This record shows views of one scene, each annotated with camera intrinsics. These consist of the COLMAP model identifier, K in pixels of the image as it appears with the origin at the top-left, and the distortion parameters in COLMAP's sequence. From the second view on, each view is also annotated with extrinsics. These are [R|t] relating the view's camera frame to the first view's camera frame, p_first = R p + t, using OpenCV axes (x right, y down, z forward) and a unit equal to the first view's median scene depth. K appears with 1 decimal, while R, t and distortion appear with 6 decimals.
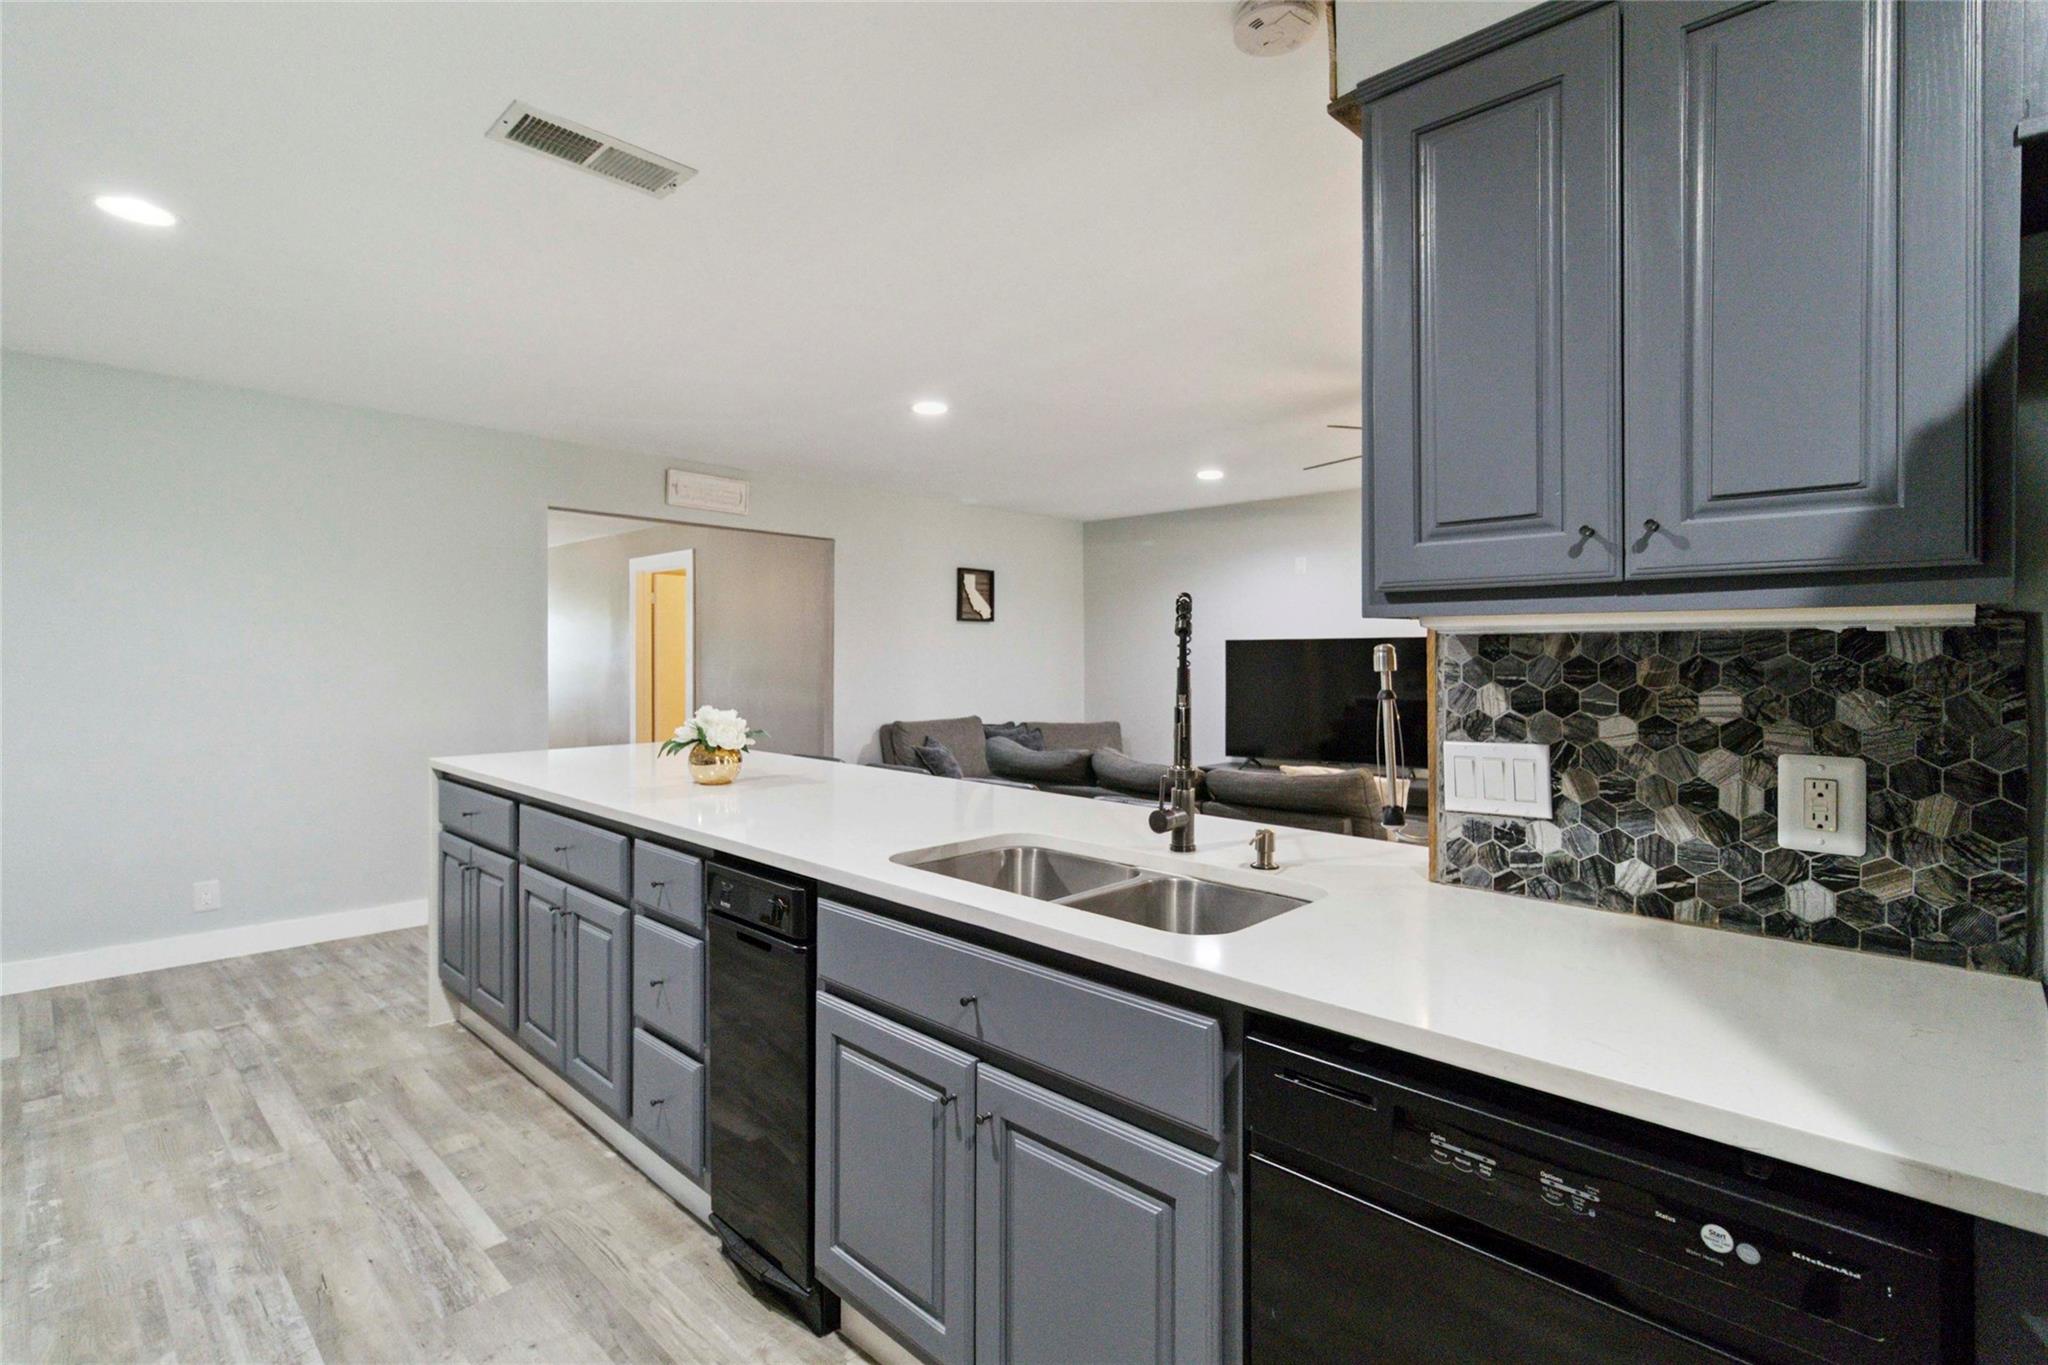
lens RADIAL K [[949.3, 0, 1034.2], [0, 949.3, 657.6], [0, 0, 1]] dist [-0.000265, -0.000171]
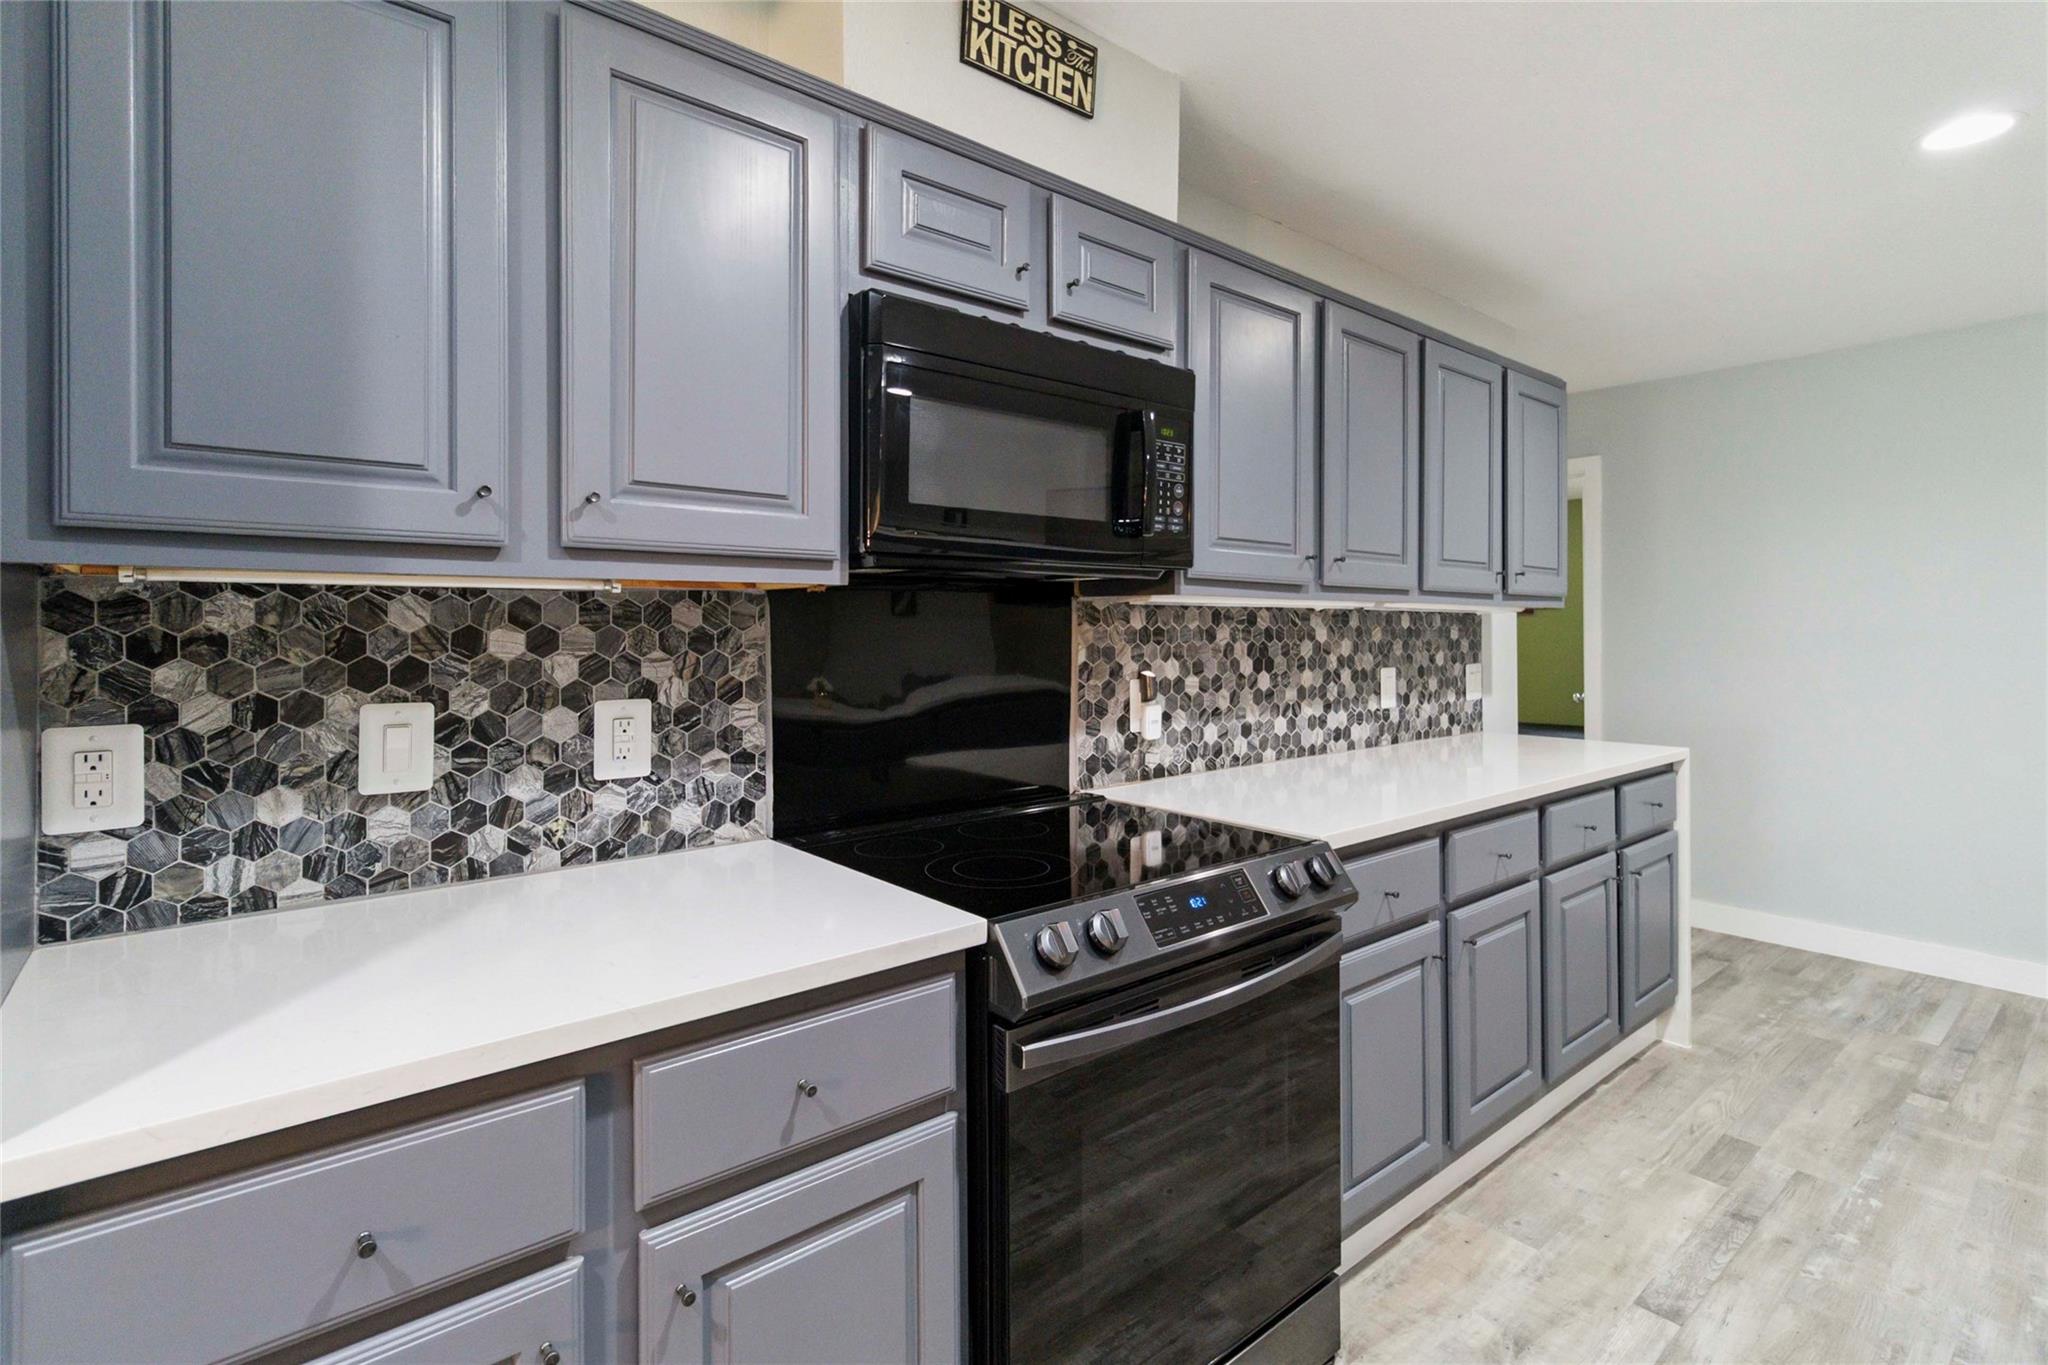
lens RADIAL K [[1042.1, 0, 1028.2], [0, 1042.1, 618.2], [0, 0, 1]] dist [-0.079288, -0.000196]
pose [[0.080942, -0.005151, 0.996705, -0.610145], [0.005223, 0.999975, 0.004744, -0.011486], [-0.996705, 0.004822, 0.080967, 0.549334]]
